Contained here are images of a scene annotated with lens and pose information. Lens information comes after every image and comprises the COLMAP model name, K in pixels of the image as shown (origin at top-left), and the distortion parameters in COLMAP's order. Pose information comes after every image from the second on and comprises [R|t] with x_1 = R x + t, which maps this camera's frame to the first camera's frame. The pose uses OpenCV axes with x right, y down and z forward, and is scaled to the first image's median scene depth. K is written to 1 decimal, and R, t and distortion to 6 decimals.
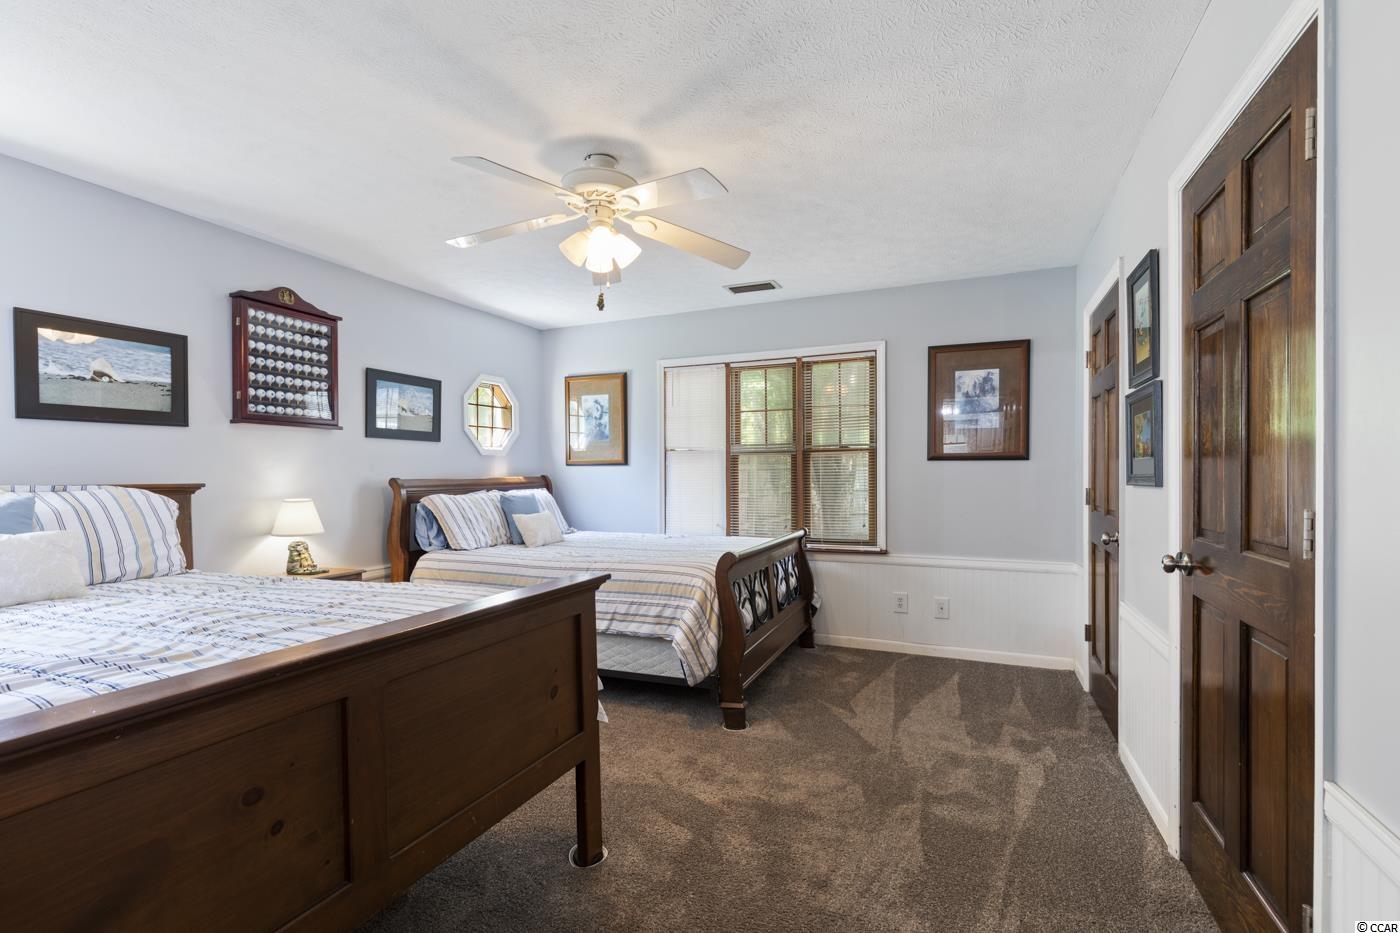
lens RADIAL K [[633.1, 0, 695.6], [0, 633.1, 469.7], [0, 0, 1]] dist [0.000761, -0.000445]
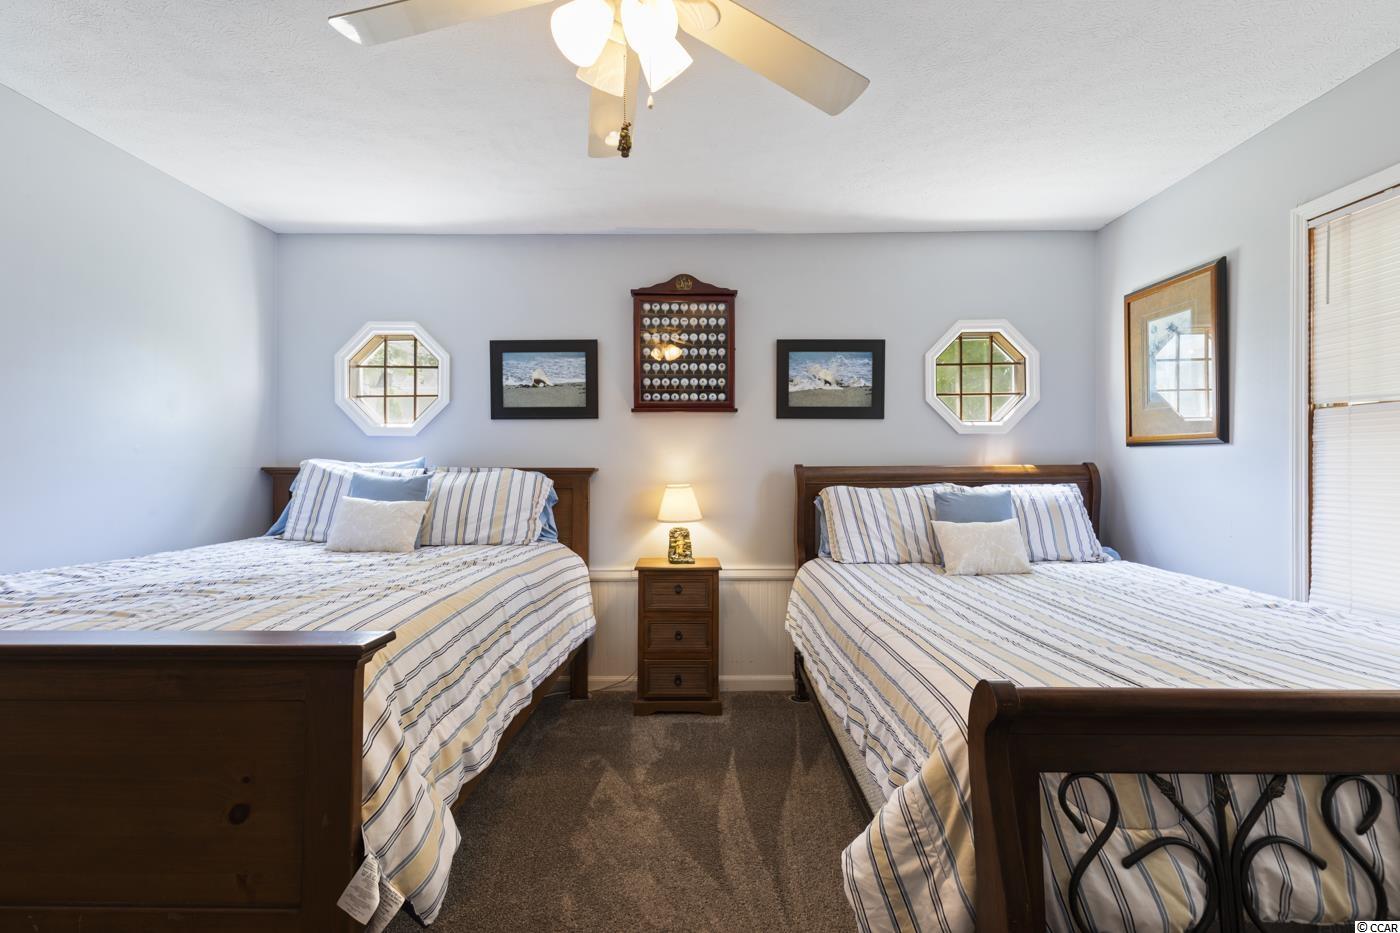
lens RADIAL K [[622.7, 0, 696.1], [0, 622.7, 461.3], [0, 0, 1]] dist [0.006484, 0.000220]
pose [[0.389261, 0.003200, -0.921122, 0.260522], [0.003616, 0.999981, 0.005002, 0.004162], [0.921121, -0.005278, 0.389242, 0.603694]]
